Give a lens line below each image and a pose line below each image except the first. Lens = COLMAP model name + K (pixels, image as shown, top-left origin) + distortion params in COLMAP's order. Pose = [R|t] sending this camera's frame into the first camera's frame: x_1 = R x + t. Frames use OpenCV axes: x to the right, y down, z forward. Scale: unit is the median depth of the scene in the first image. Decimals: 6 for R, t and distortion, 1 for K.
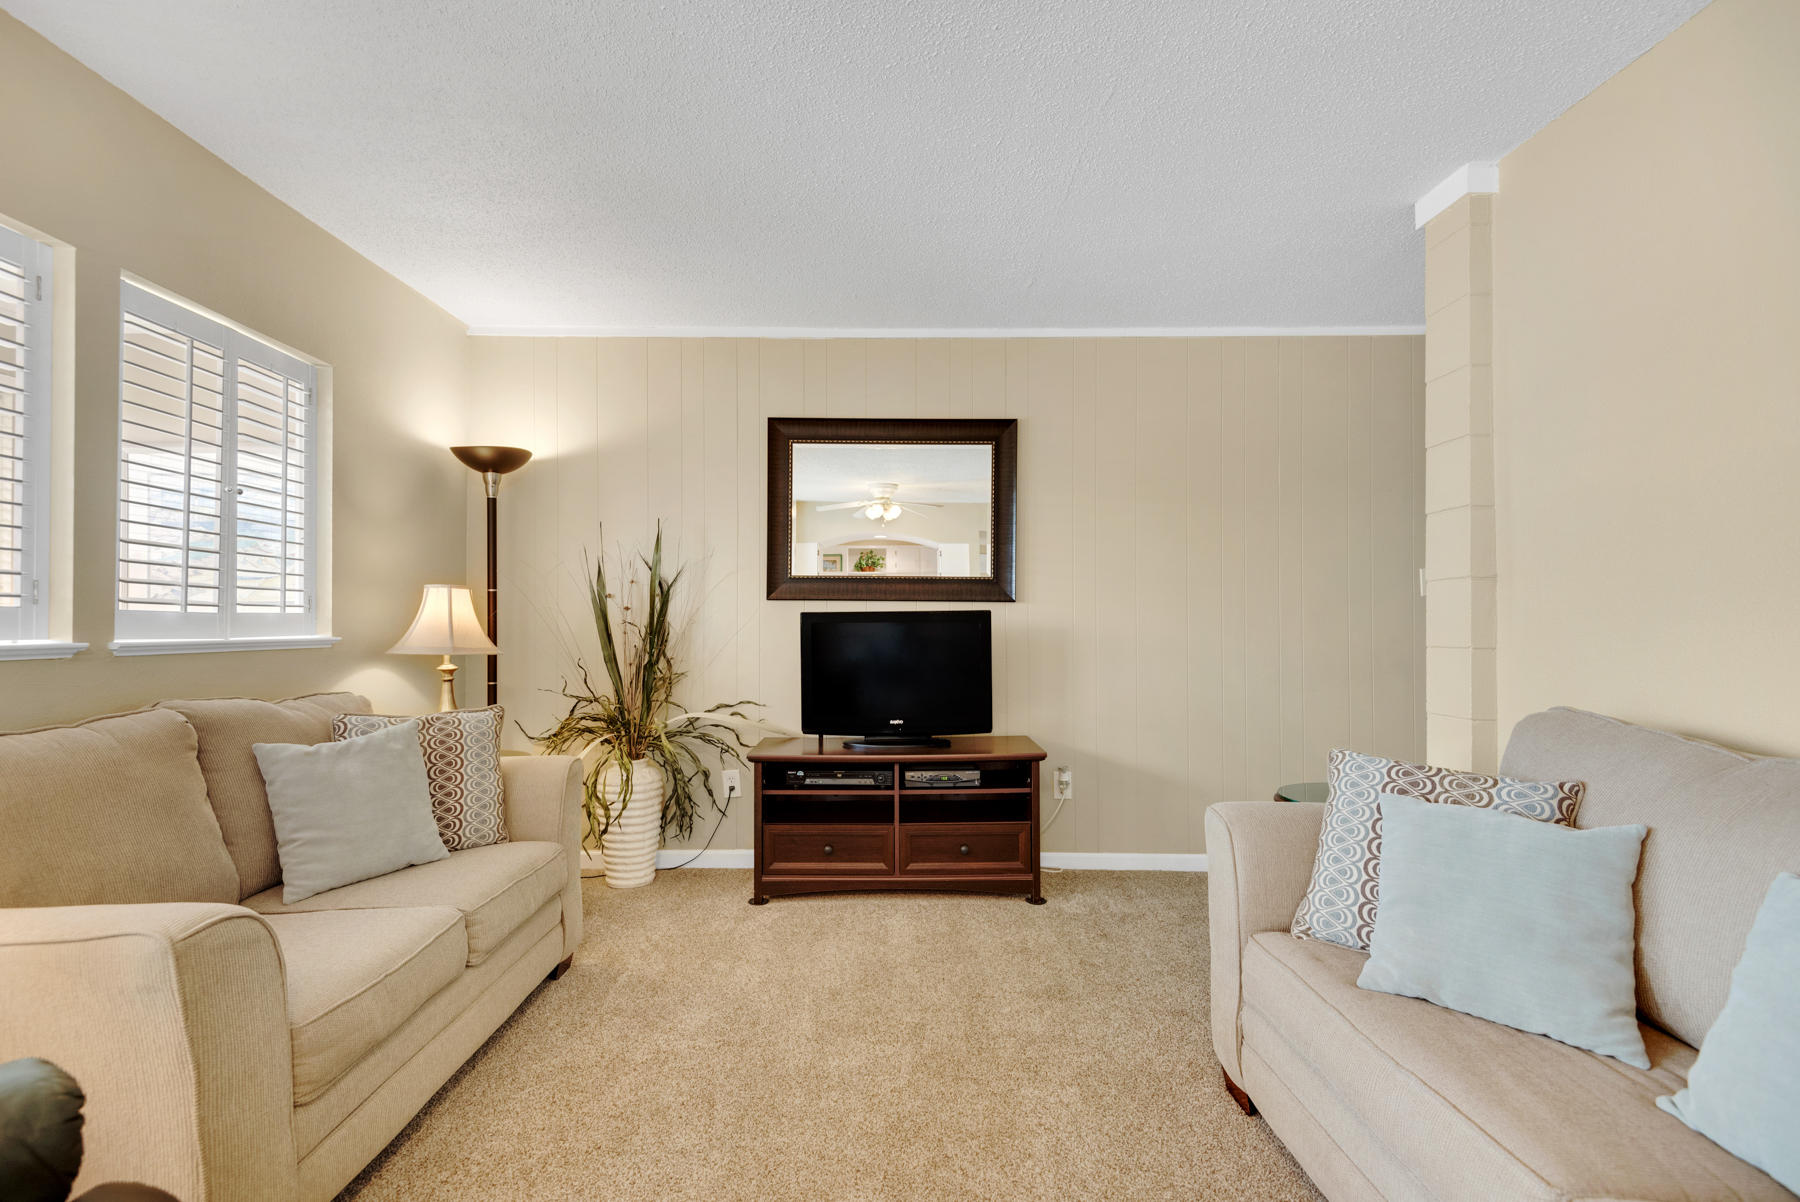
lens RADIAL K [[809.7, 0, 892.3], [0, 809.7, 615.2], [0, 0, 1]] dist [0.027616, -0.015692]
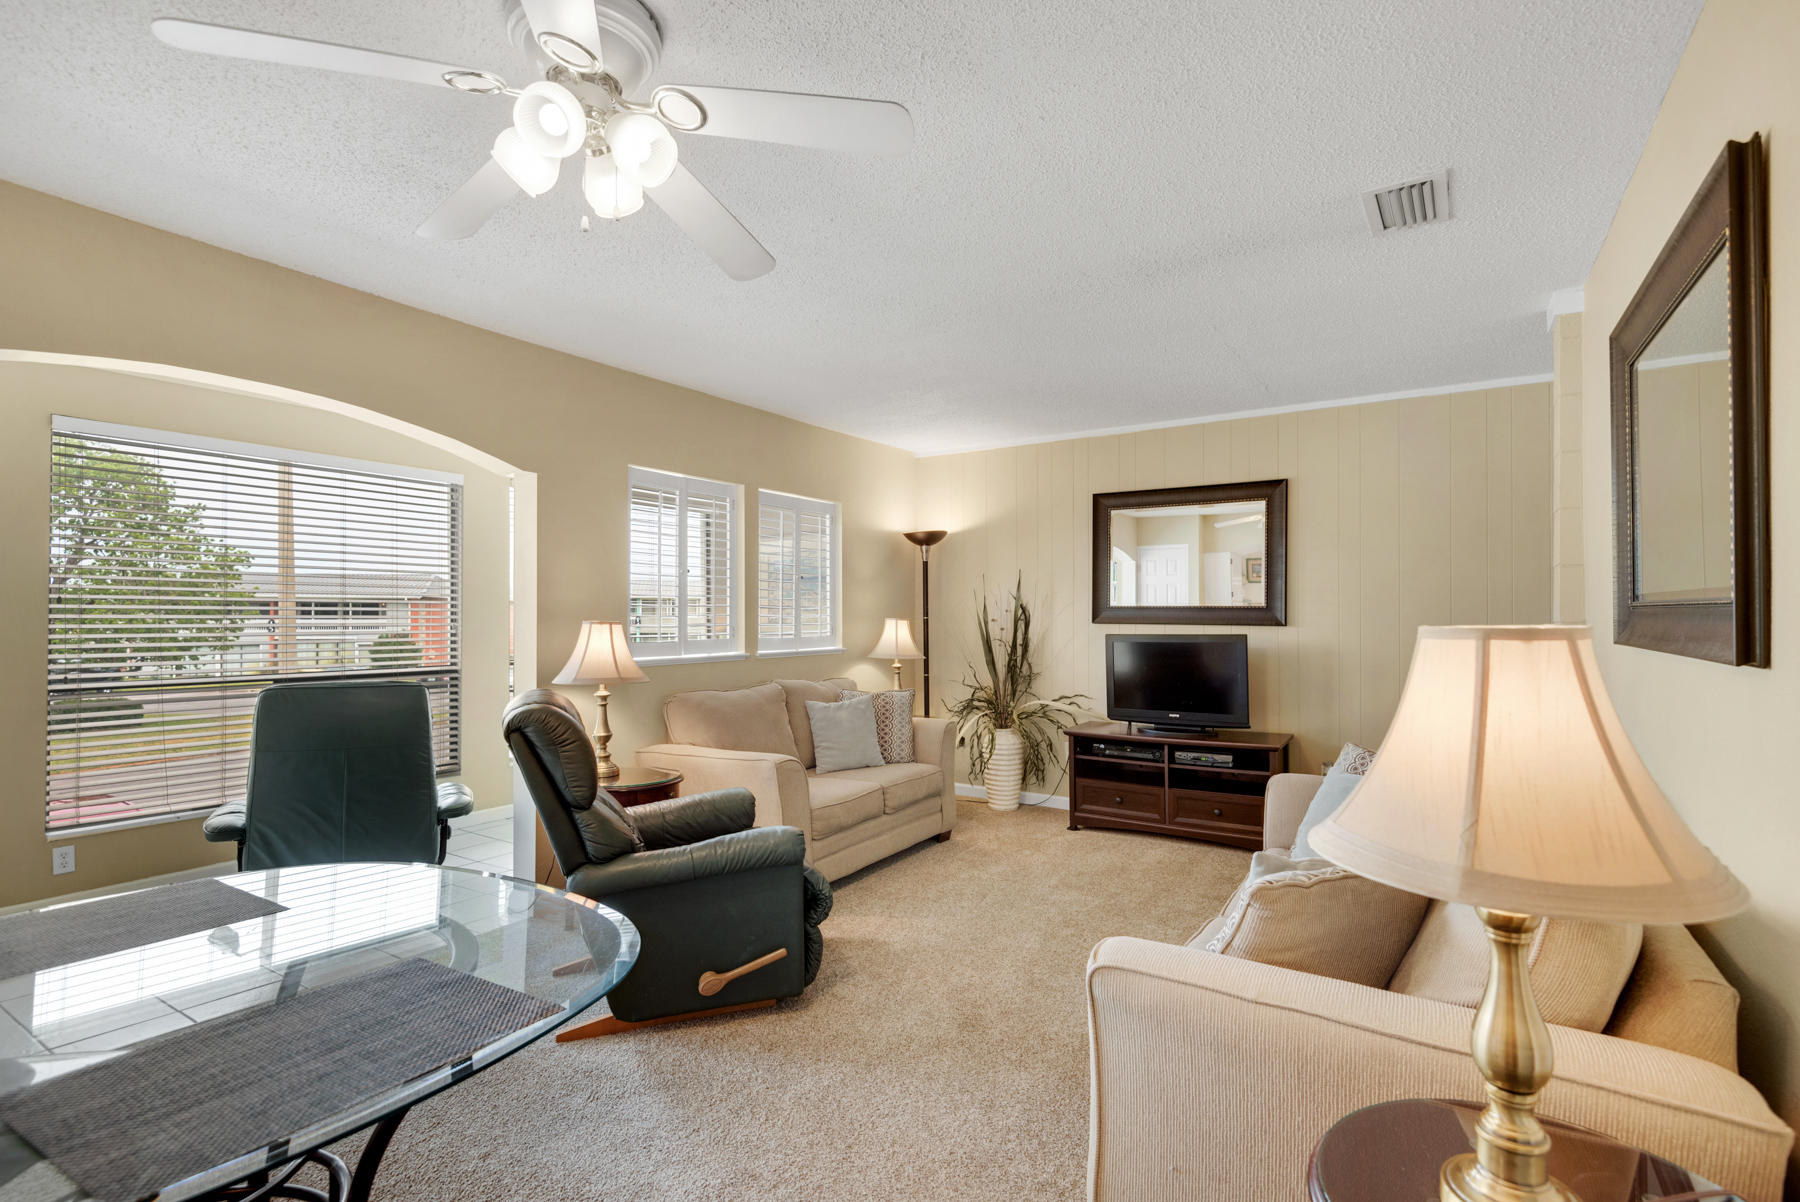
lens RADIAL K [[842.4, 0, 893.7], [0, 842.4, 609.6], [0, 0, 1]] dist [0.007643, -0.009015]
pose [[0.830270, -0.004981, -0.557339, 0.420617], [0.008262, 0.999960, 0.003372, -0.057740], [0.557300, -0.007404, 0.830278, -0.461052]]
